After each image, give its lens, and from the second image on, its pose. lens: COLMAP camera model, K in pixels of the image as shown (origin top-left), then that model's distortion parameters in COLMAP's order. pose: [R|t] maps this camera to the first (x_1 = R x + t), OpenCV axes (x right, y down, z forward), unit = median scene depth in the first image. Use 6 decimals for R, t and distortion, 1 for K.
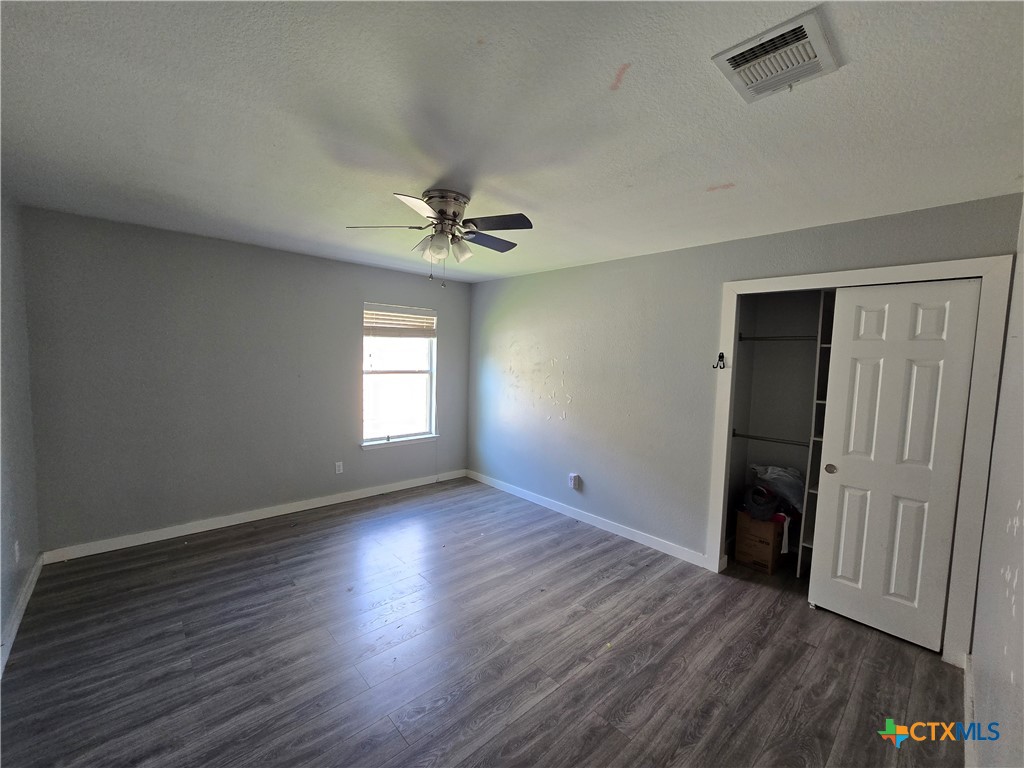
lens RADIAL K [[419.2, 0, 514.6], [0, 419.2, 383.6], [0, 0, 1]] dist [-0.001471, -0.000796]
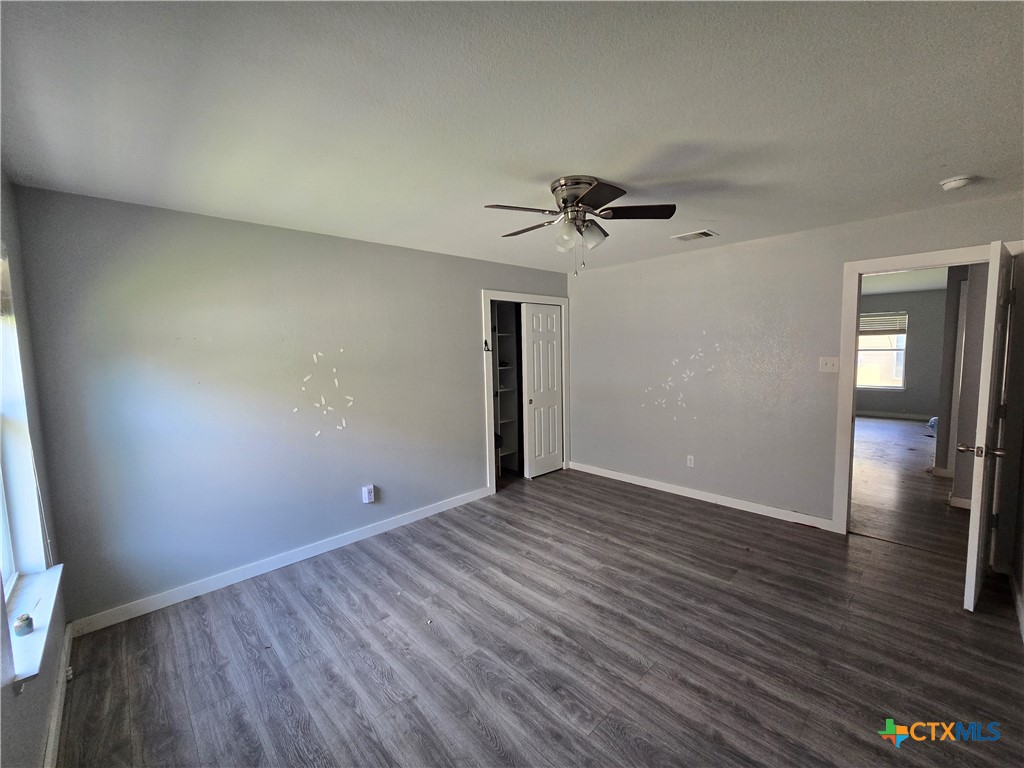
lens RADIAL K [[419.2, 0, 514.6], [0, 419.2, 383.6], [0, 0, 1]] dist [-0.001471, -0.000796]
pose [[-0.016379, -0.116450, 0.993061, -1.051487], [0.092847, 0.988726, 0.117473, -0.098459], [-0.995546, 0.094127, -0.005383, 1.050166]]
